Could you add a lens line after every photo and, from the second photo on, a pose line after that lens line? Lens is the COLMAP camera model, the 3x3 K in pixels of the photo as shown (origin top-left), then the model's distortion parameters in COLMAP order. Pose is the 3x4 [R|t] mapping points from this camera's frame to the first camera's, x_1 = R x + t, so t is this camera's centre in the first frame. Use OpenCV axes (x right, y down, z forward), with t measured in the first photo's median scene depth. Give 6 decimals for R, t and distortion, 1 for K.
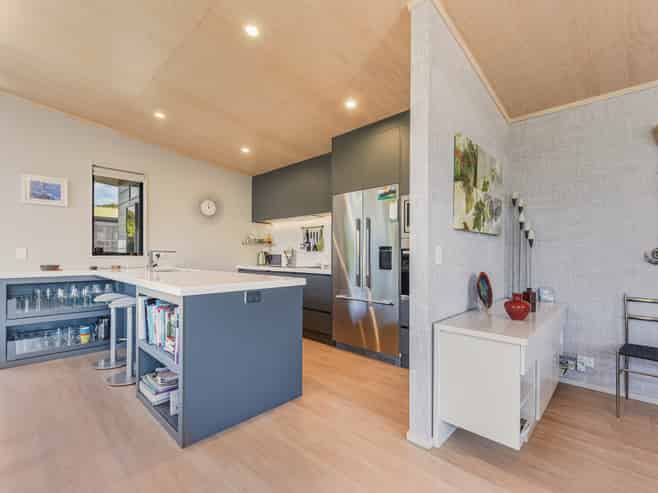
lens RADIAL K [[303.6, 0, 335.2], [0, 303.6, 251.6], [0, 0, 1]] dist [0.000317, -0.001535]
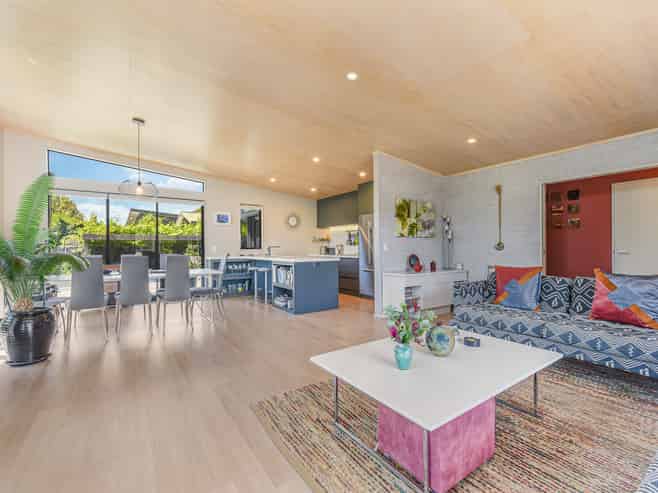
lens RADIAL K [[303.6, 0, 328.4], [0, 303.6, 245.9], [0, 0, 1]] dist [0.000317, -0.001535]
pose [[0.973206, -0.012418, -0.229598, 0.221081], [0.013251, 0.999910, 0.002088, -0.005097], [0.229552, -0.005074, 0.973283, -0.802926]]
